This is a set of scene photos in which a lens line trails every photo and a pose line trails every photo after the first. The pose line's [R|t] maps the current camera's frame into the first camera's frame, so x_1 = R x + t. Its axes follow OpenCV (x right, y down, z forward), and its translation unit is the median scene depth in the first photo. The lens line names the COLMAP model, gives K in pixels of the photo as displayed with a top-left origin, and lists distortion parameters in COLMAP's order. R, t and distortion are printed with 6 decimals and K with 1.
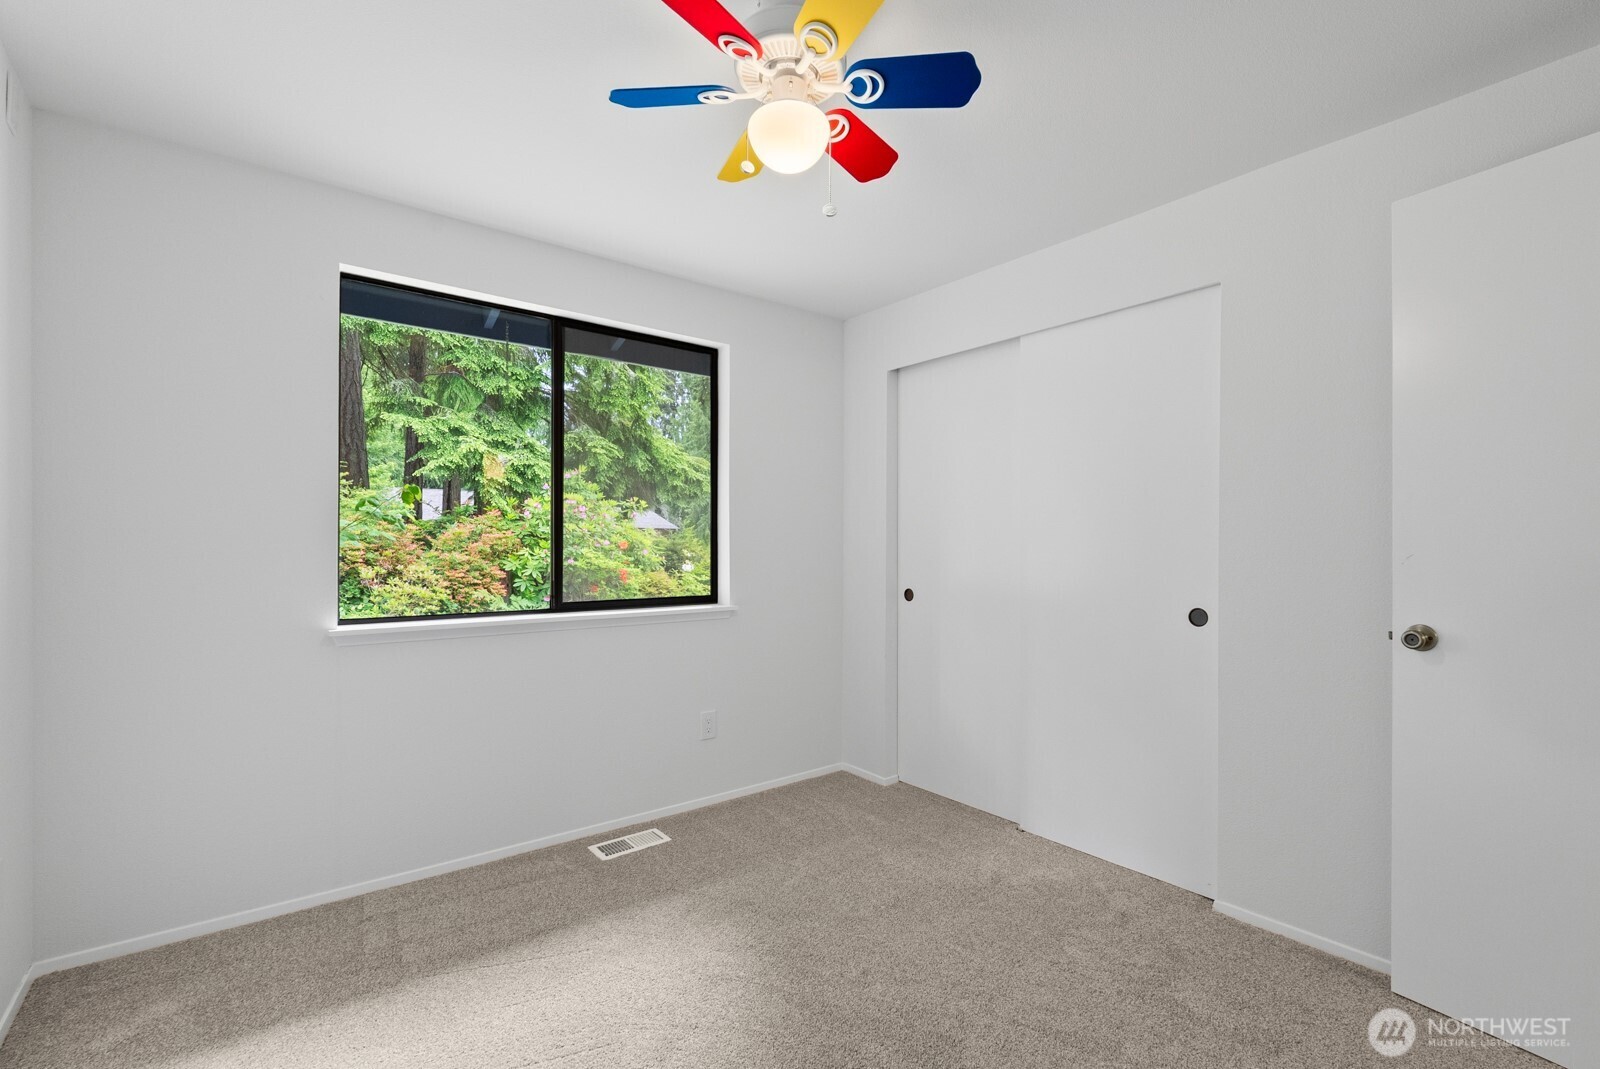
lens RADIAL K [[725.4, 0, 808.7], [0, 725.4, 546.6], [0, 0, 1]] dist [-0.000750, -0.000575]
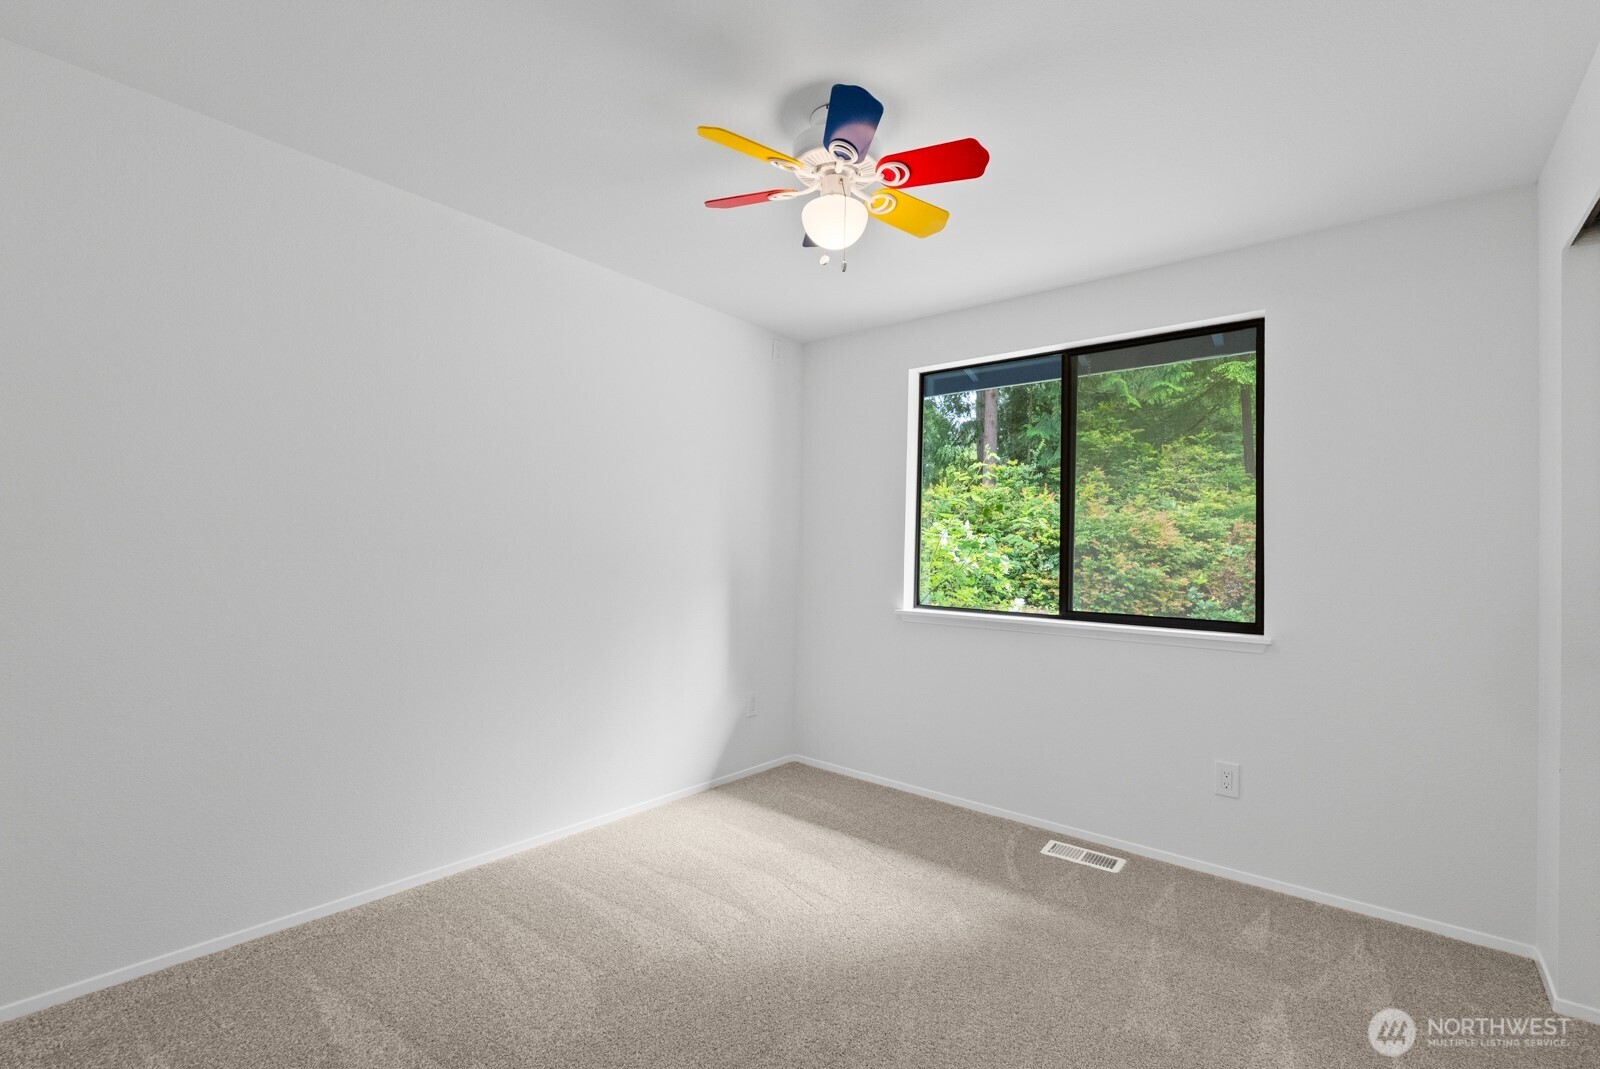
lens RADIAL K [[706.5, 0, 794.8], [0, 706.5, 533.3], [0, 0, 1]] dist [-0.005077, -0.000013]
pose [[0.202941, -0.019732, -0.978992, 0.602874], [-0.025469, 0.999352, -0.025422, 0.000054], [0.978860, 0.030094, 0.202307, 0.384835]]
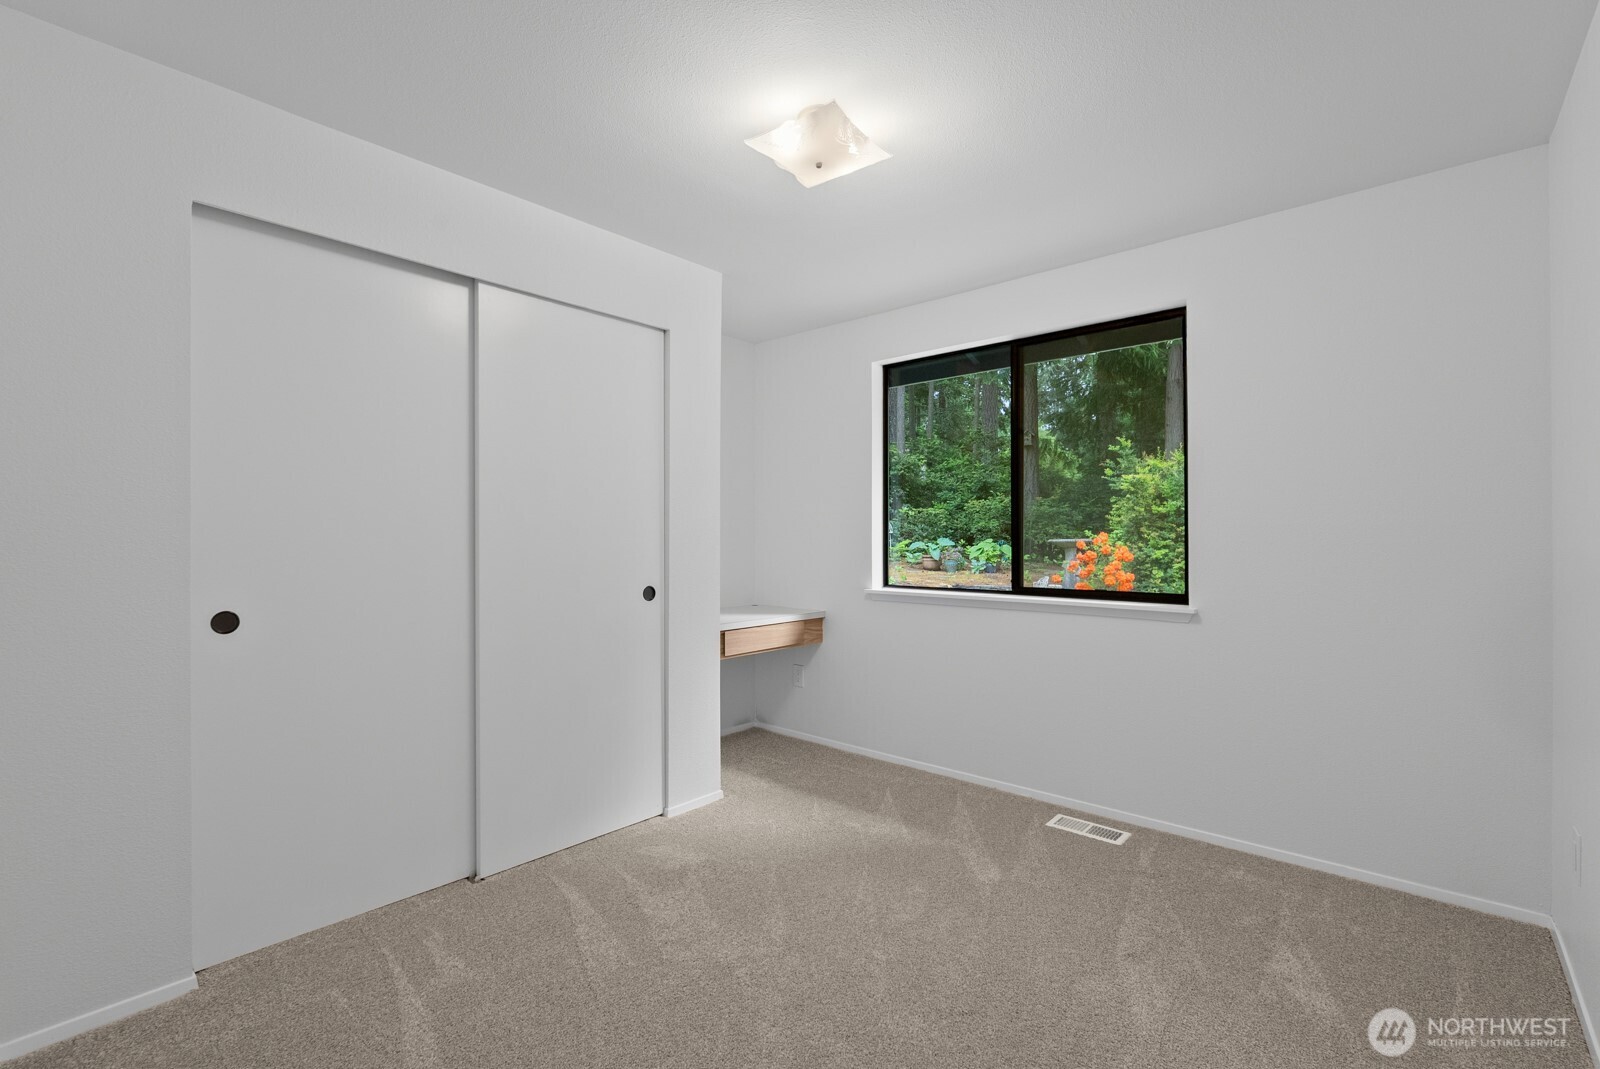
lens RADIAL K [[714.6, 0, 800.0], [0, 714.6, 534.5], [0, 0, 1]] dist [0.000031, -0.000453]
pose [[0.162517, -0.003285, -0.986700, 0.717623], [-0.000538, 0.999994, -0.003418, -0.000864], [0.986706, 0.001086, 0.162514, 0.470584]]
